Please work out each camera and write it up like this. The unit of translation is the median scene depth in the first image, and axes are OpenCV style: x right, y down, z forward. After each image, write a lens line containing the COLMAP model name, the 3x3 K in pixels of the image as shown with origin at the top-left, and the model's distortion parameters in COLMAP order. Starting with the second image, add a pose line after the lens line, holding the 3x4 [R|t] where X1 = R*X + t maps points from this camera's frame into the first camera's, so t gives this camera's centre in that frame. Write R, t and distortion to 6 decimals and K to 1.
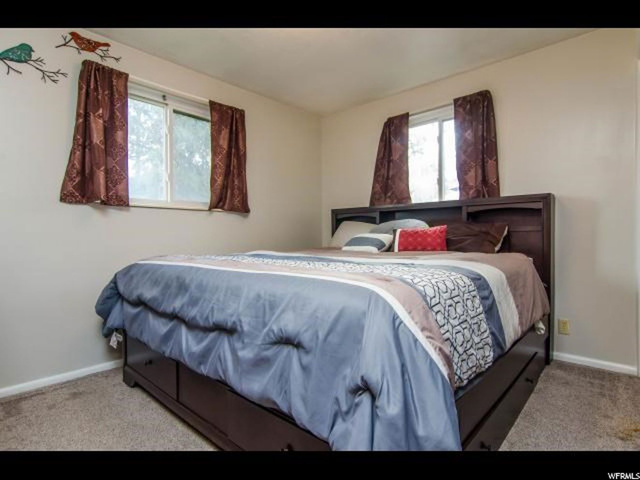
lens RADIAL K [[335.1, 0, 320.9], [0, 335.1, 256.5], [0, 0, 1]] dist [-0.001397, -0.000188]
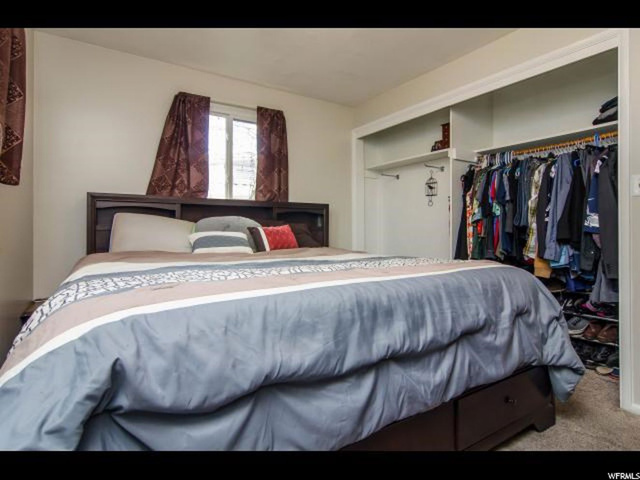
lens RADIAL K [[353.3, 0, 320.0], [0, 353.3, 240.0], [0, 0, 1]] dist [-0.000413, 0.001134]
pose [[0.257529, -0.021887, 0.966023, -0.635427], [0.059115, 0.998228, 0.006857, -0.038195], [-0.964461, 0.055341, 0.258366, 0.525453]]
